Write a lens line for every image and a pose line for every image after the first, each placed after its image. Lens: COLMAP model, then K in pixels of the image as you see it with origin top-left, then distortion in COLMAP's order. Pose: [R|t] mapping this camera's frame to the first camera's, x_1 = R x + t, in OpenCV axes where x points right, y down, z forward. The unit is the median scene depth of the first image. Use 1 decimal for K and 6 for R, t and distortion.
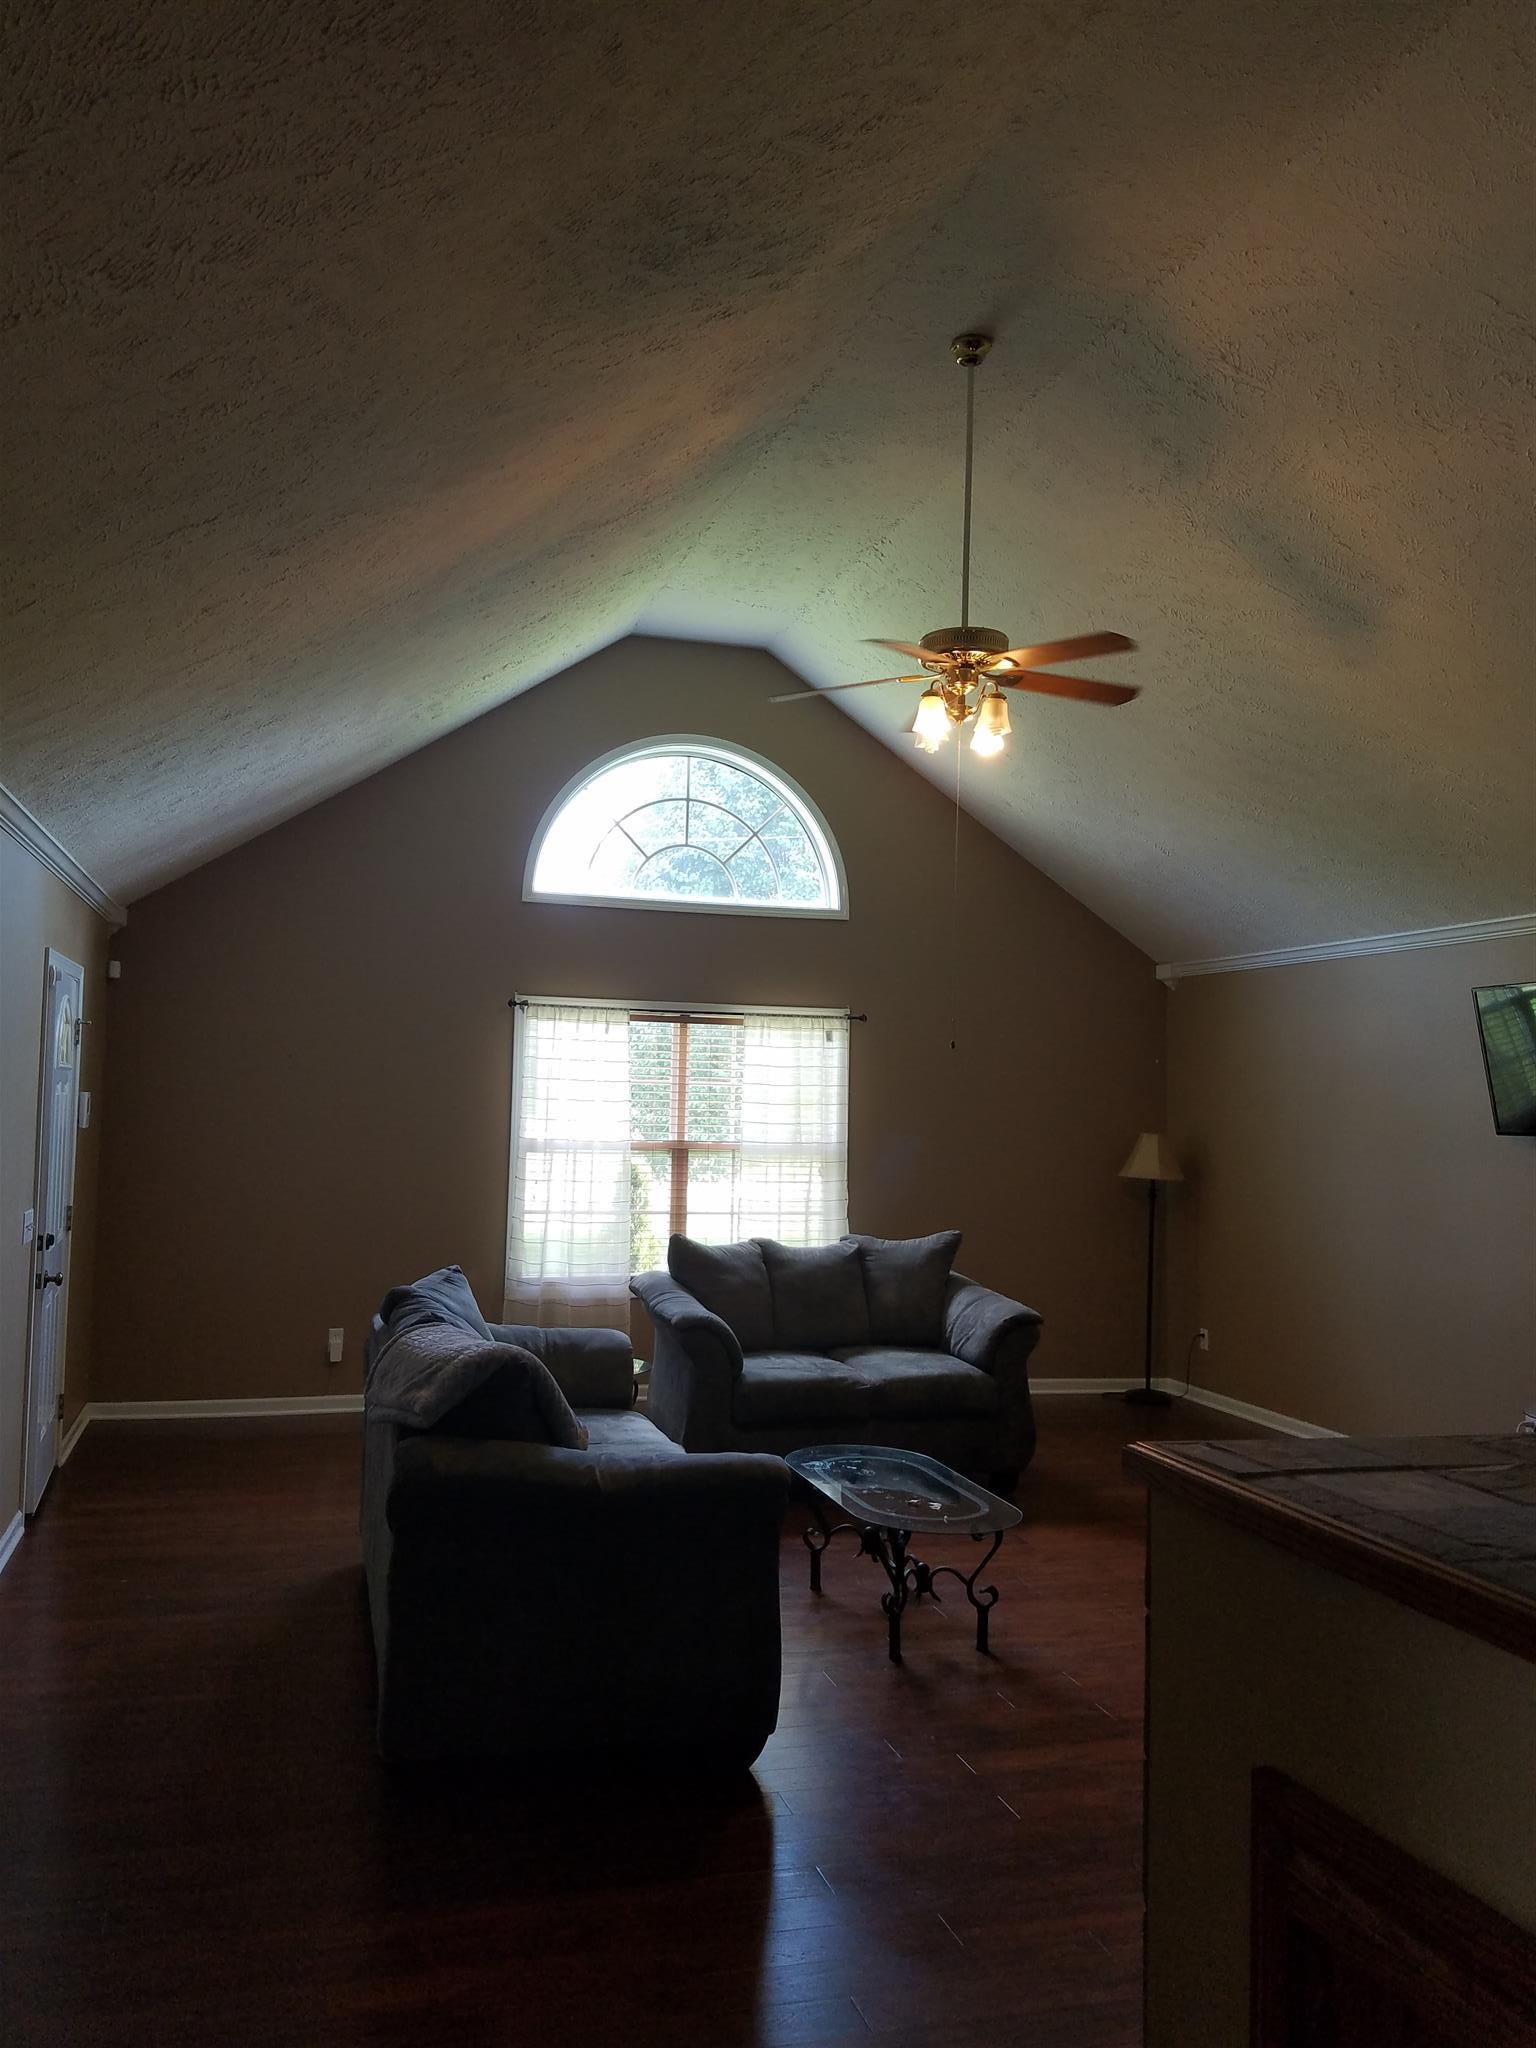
lens RADIAL K [[1581.1, 0, 704.8], [0, 1581.1, 1016.7], [0, 0, 1]] dist [0.166081, -0.001207]
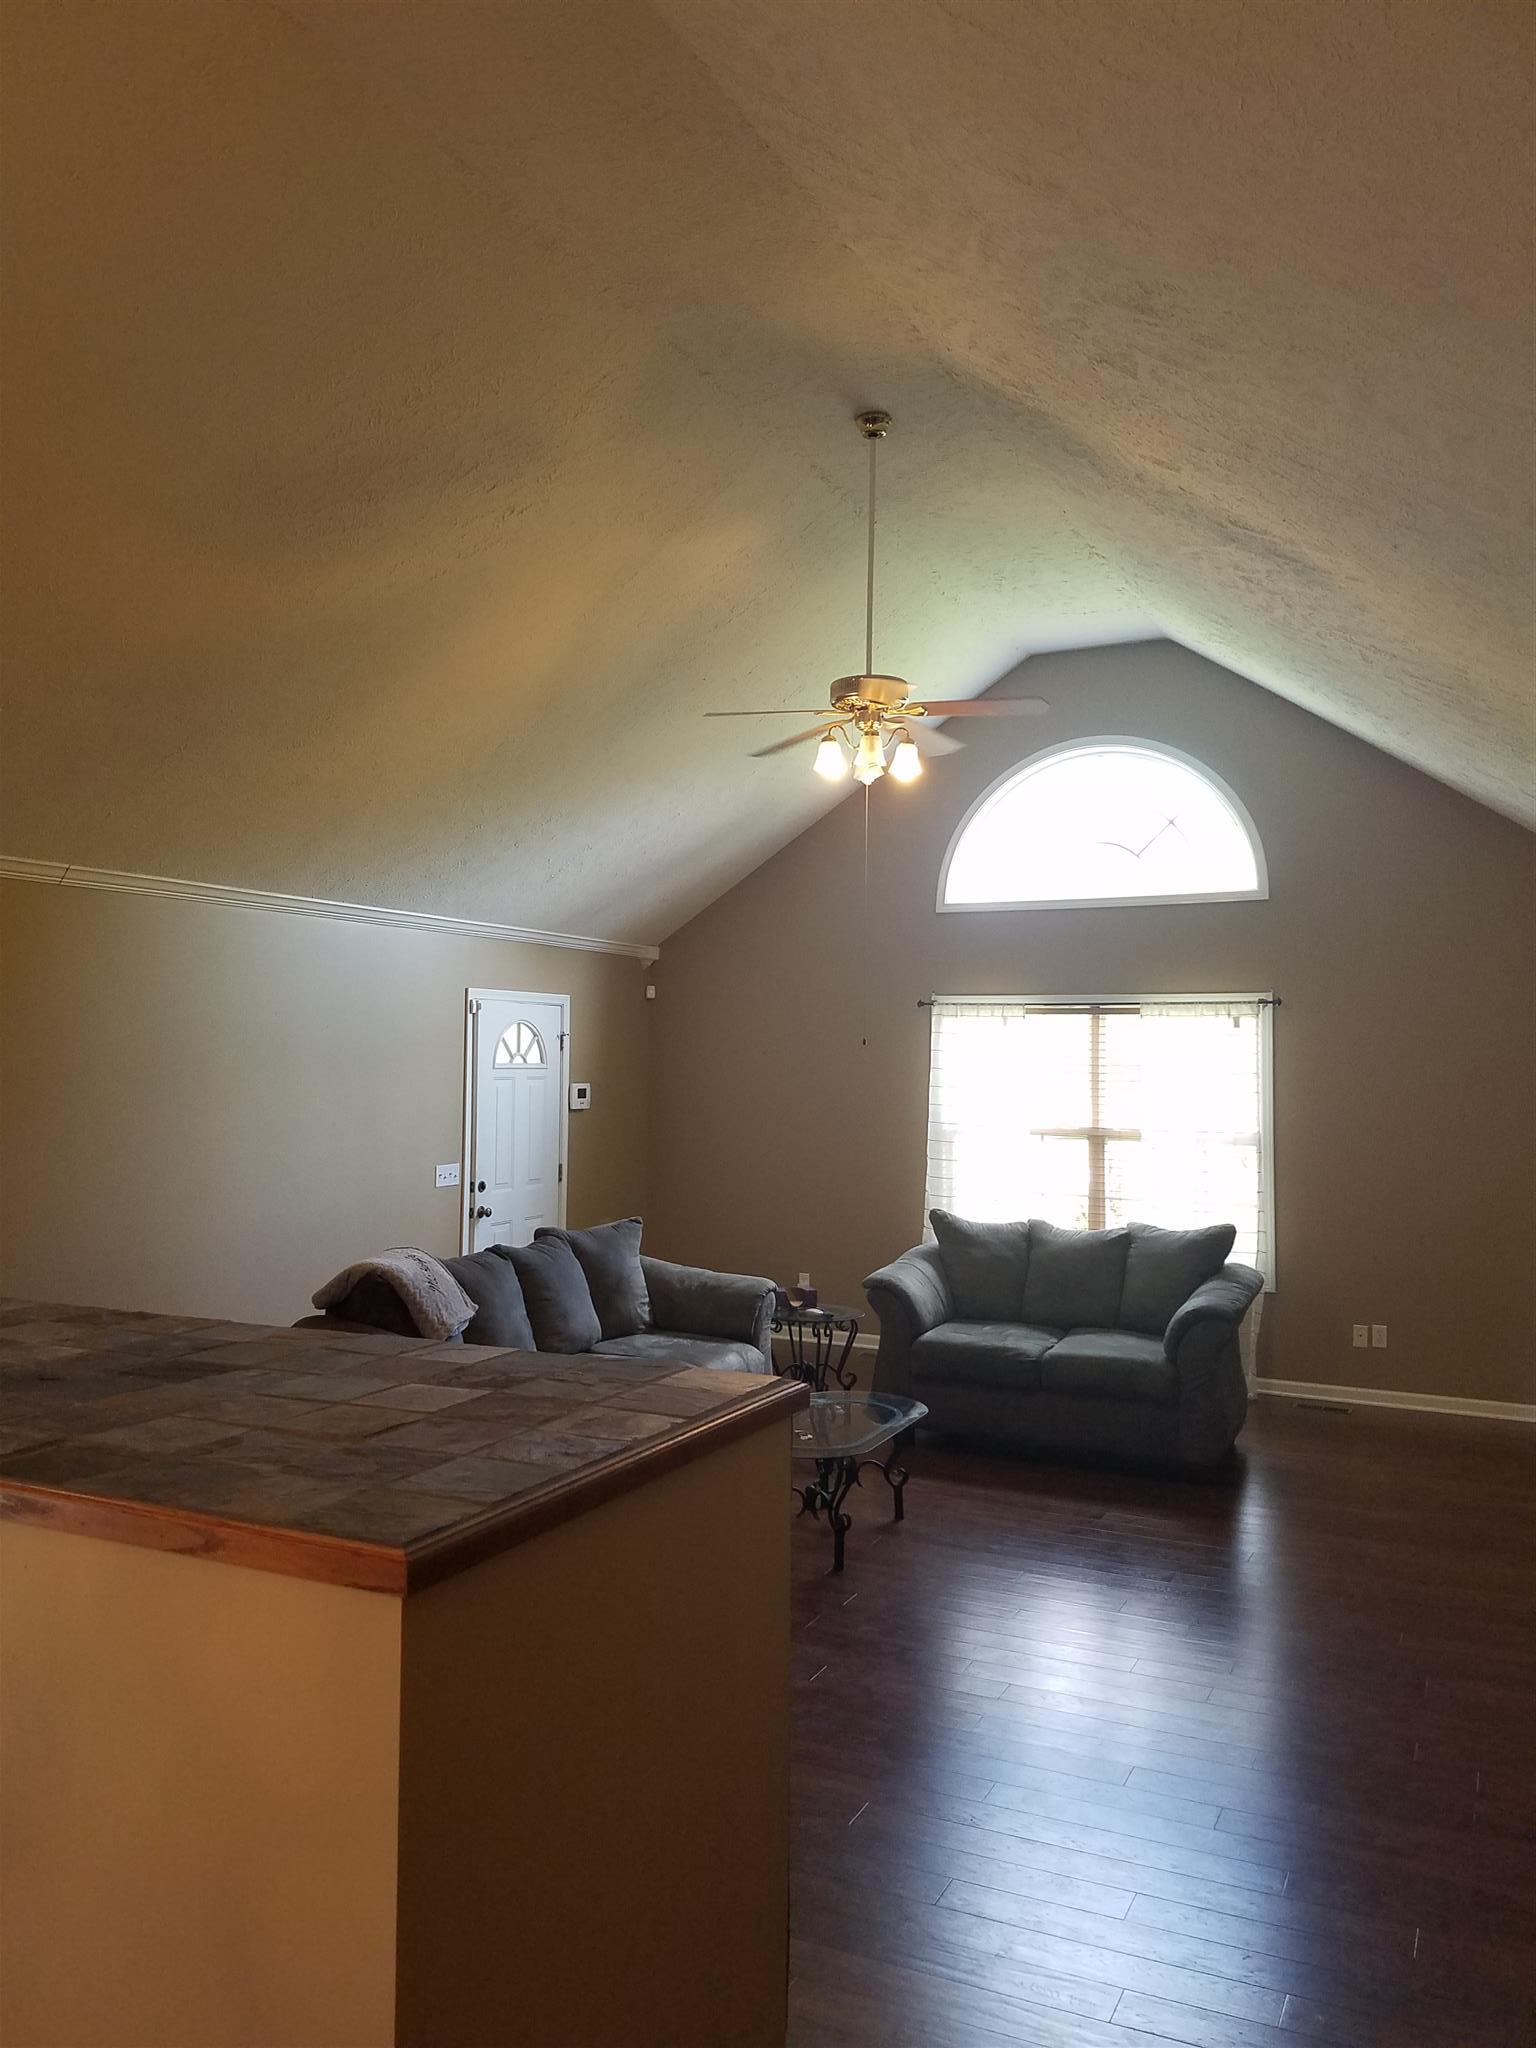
lens RADIAL K [[1581.1, 0, 704.8], [0, 1581.1, 1016.7], [0, 0, 1]] dist [0.166081, -0.001207]
pose [[0.740028, -0.035318, -0.671648, 0.503320], [0.042868, 0.999067, -0.005302, 0.000187], [0.671208, -0.024868, 0.740851, 0.051527]]
